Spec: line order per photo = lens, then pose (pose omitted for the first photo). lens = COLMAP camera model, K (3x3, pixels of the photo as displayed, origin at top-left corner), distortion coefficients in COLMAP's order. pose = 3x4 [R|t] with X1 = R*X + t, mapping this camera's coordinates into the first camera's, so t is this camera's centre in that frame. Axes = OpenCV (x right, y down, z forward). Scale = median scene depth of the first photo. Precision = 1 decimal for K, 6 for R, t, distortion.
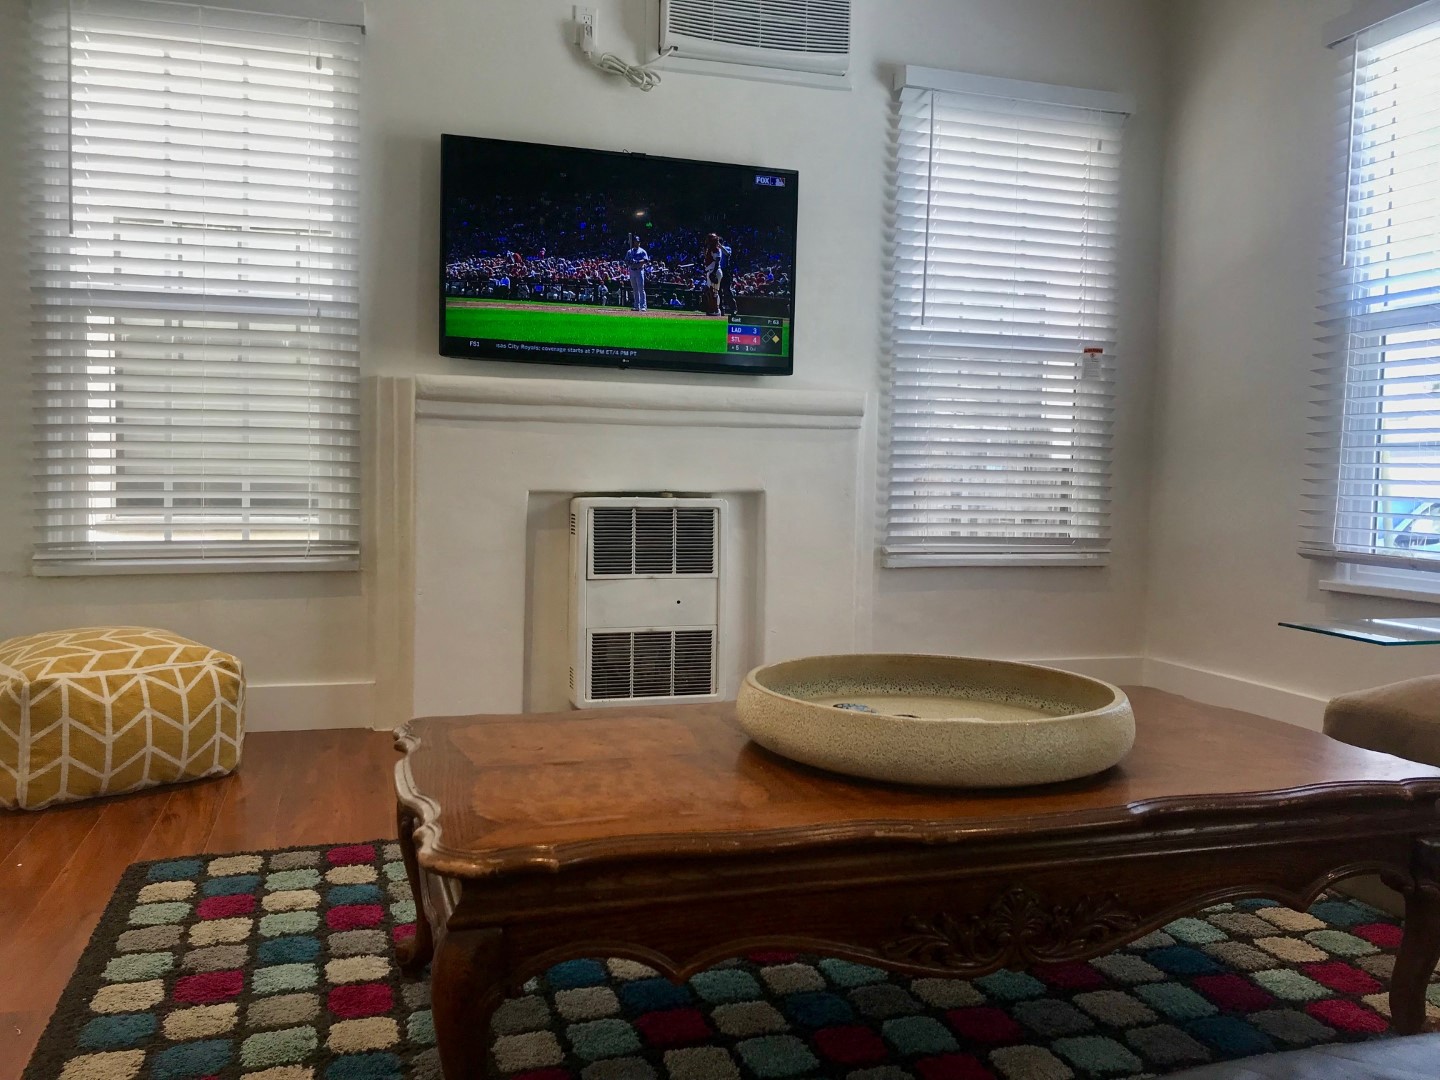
lens RADIAL K [[1179.4, 0, 706.6], [0, 1179.4, 526.7], [0, 0, 1]] dist [0.034014, -0.033800]
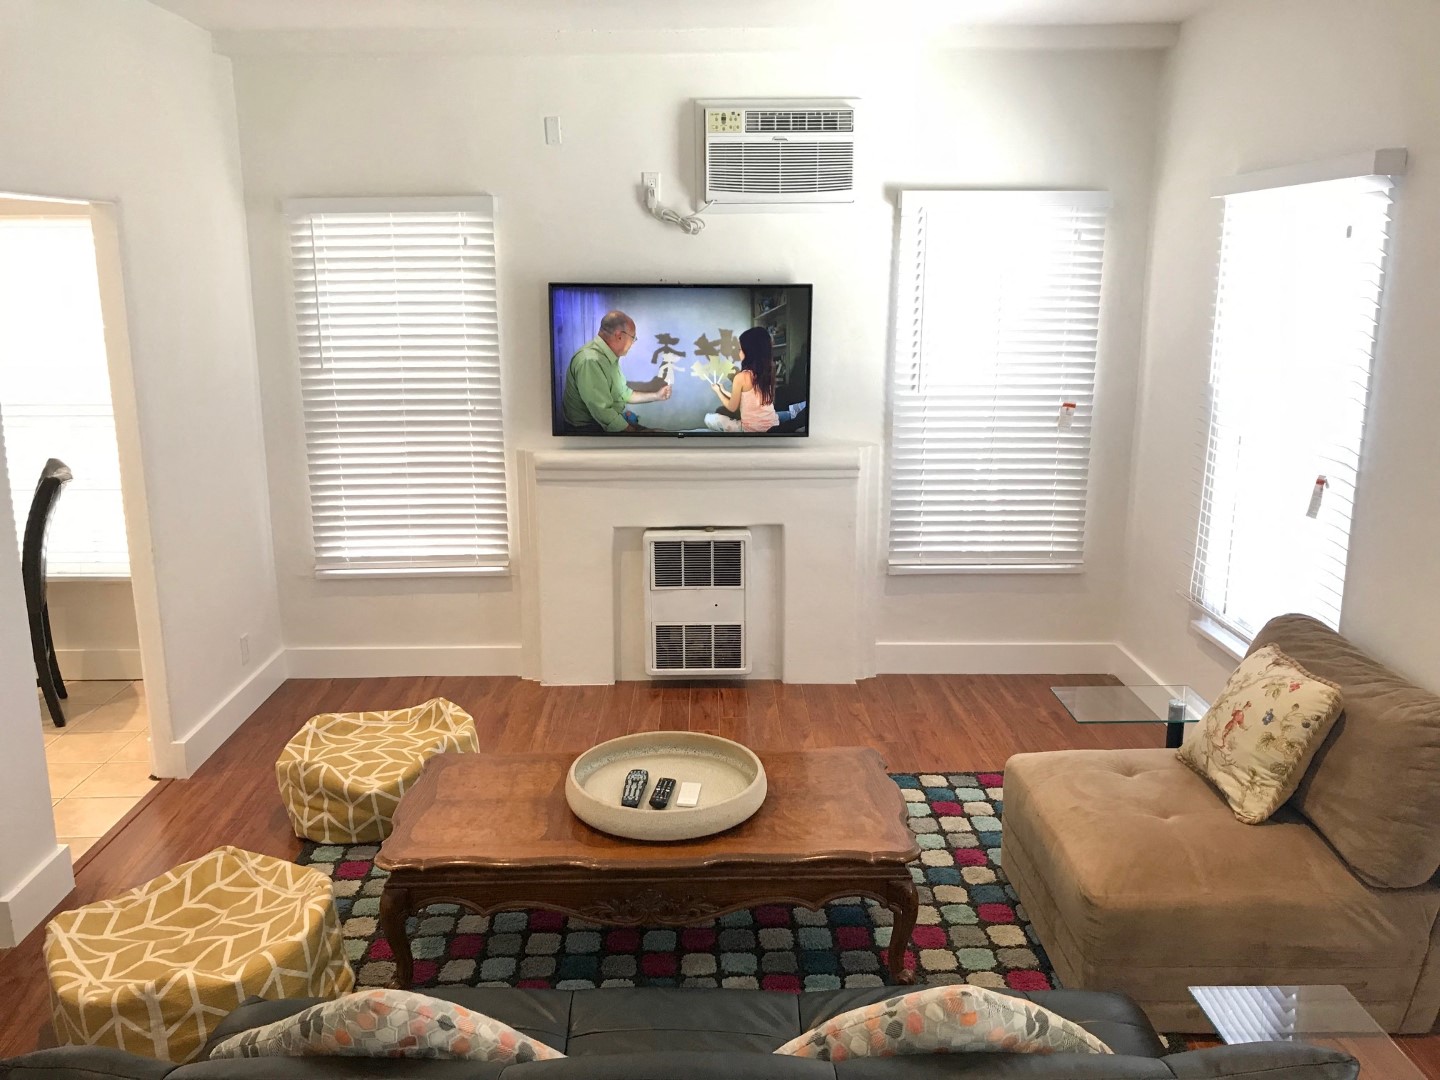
lens RADIAL K [[1179.4, 0, 697.8], [0, 1179.4, 528.7], [0, 0, 1]] dist [0.034014, -0.033800]
pose [[0.958731, 0.036929, -0.281908, 0.365862], [0.010275, 0.986381, 0.164155, -0.271444], [0.284130, -0.160277, 0.945294, -0.349742]]
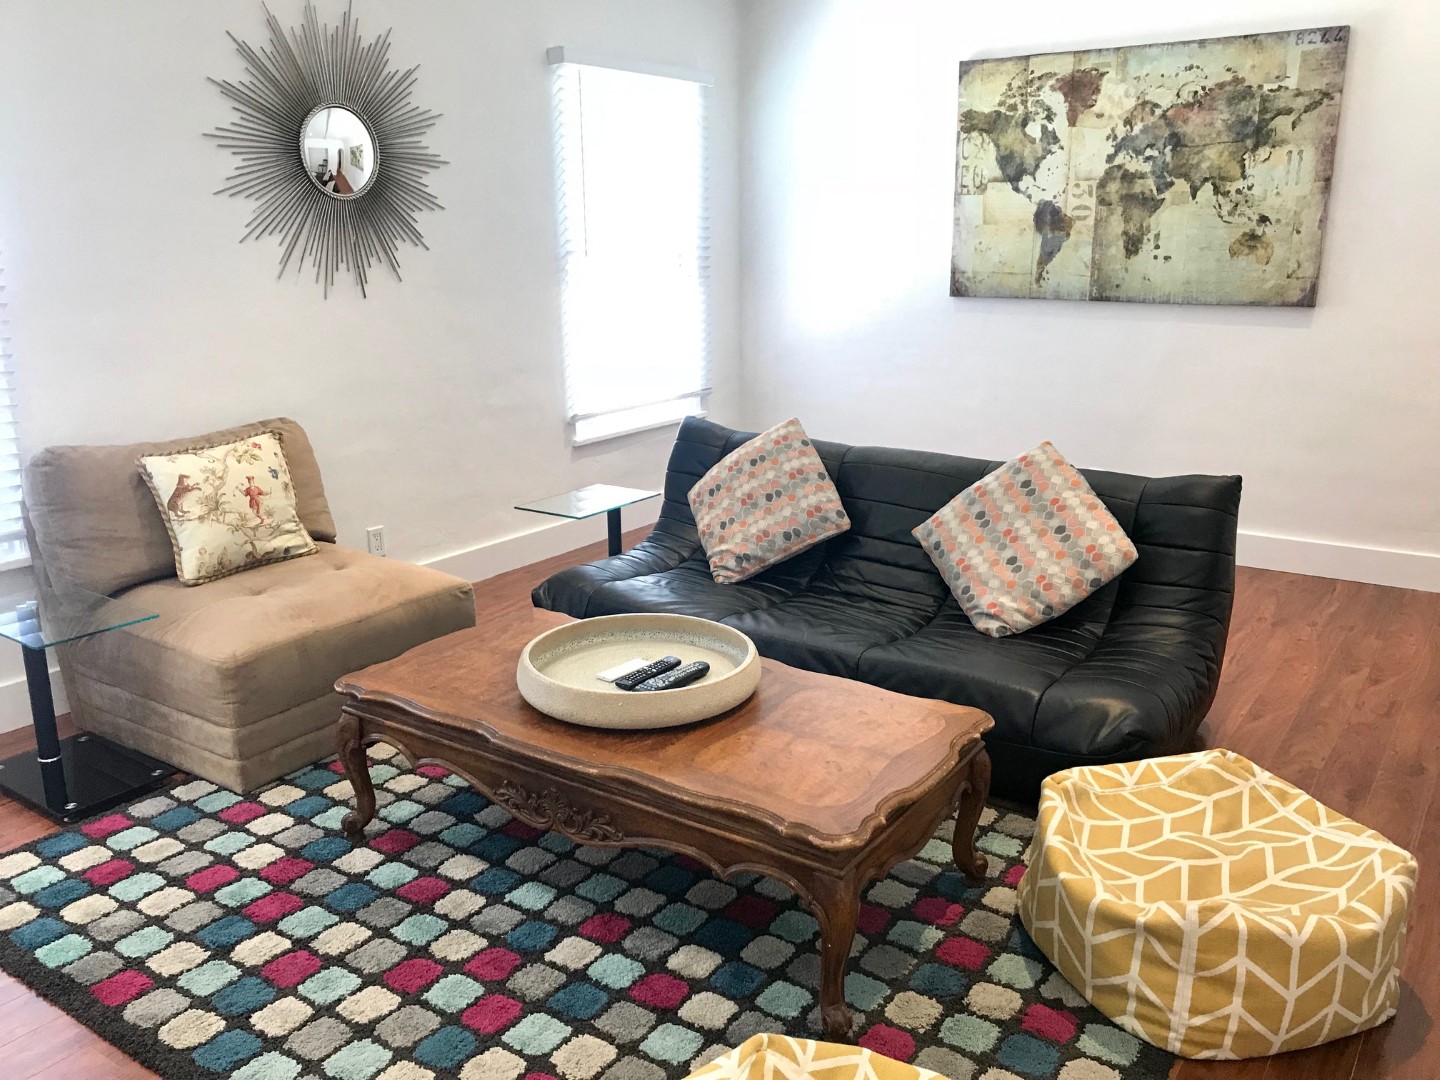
lens RADIAL K [[1179.4, 0, 730.2], [0, 1179.4, 525.4], [0, 0, 1]] dist [0.034014, -0.033800]
pose [[-0.623829, -0.209094, 0.753072, -0.501412], [0.033321, 0.955557, 0.292917, -0.235645], [-0.780850, 0.207823, -0.589137, 0.861601]]
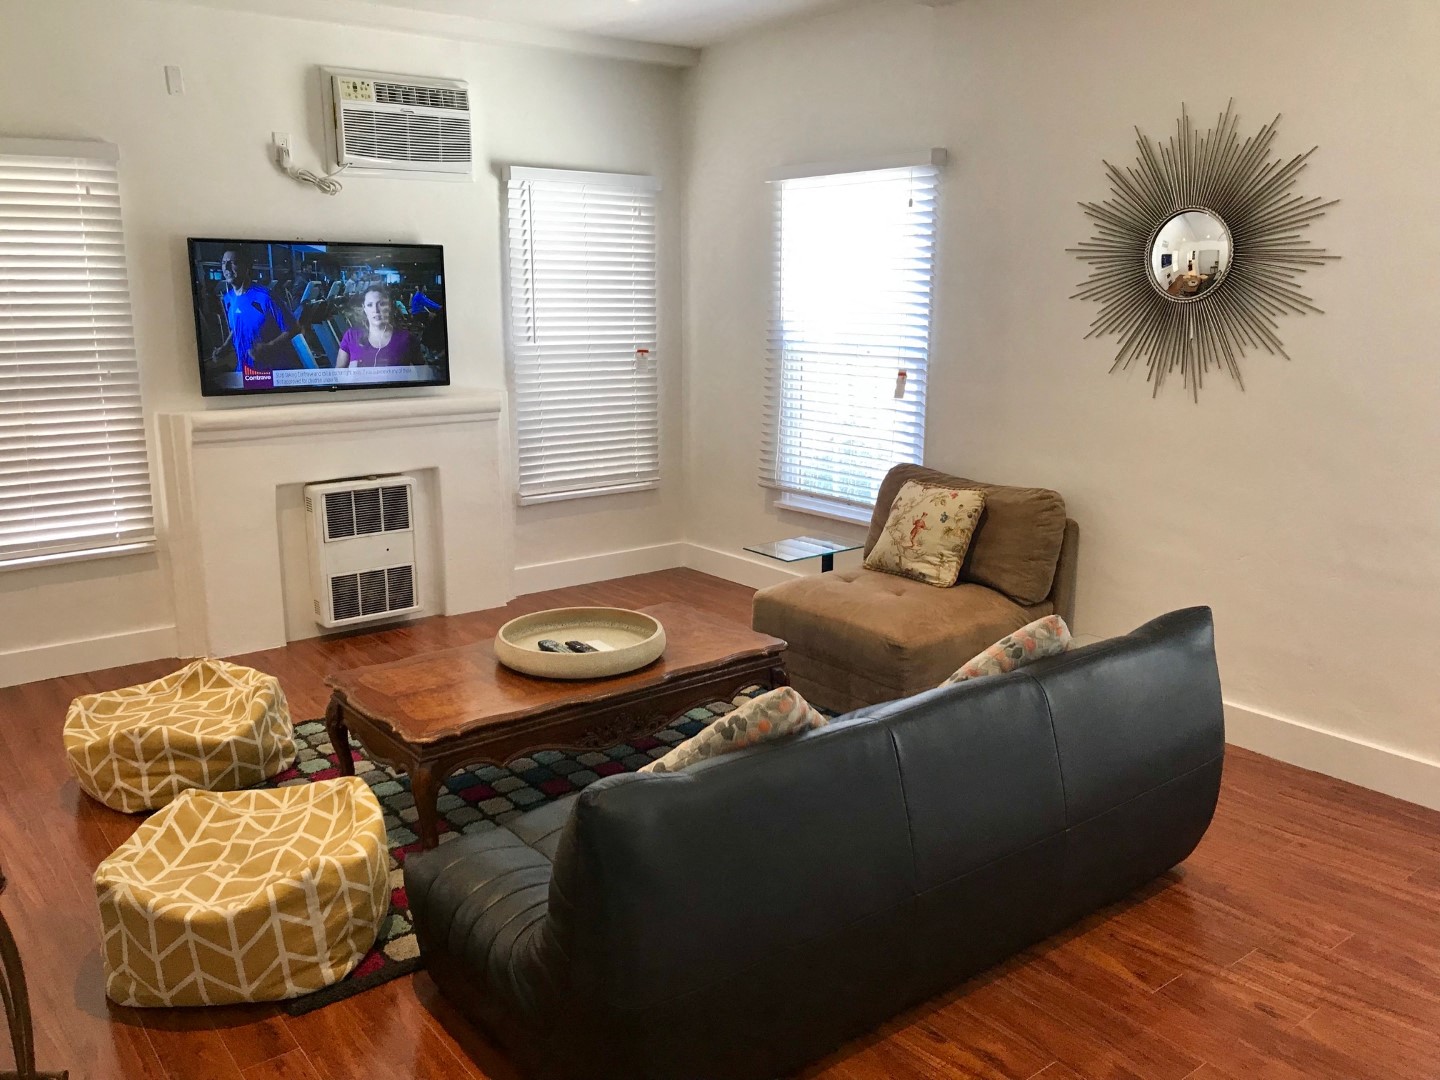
lens RADIAL K [[1179.4, 0, 704.9], [0, 1179.4, 528.6], [0, 0, 1]] dist [0.034014, -0.033800]
pose [[0.934945, -0.092030, 0.342649, -0.165215], [0.036568, 0.985625, 0.164944, -0.203115], [-0.352904, -0.141684, 0.924870, -0.550021]]
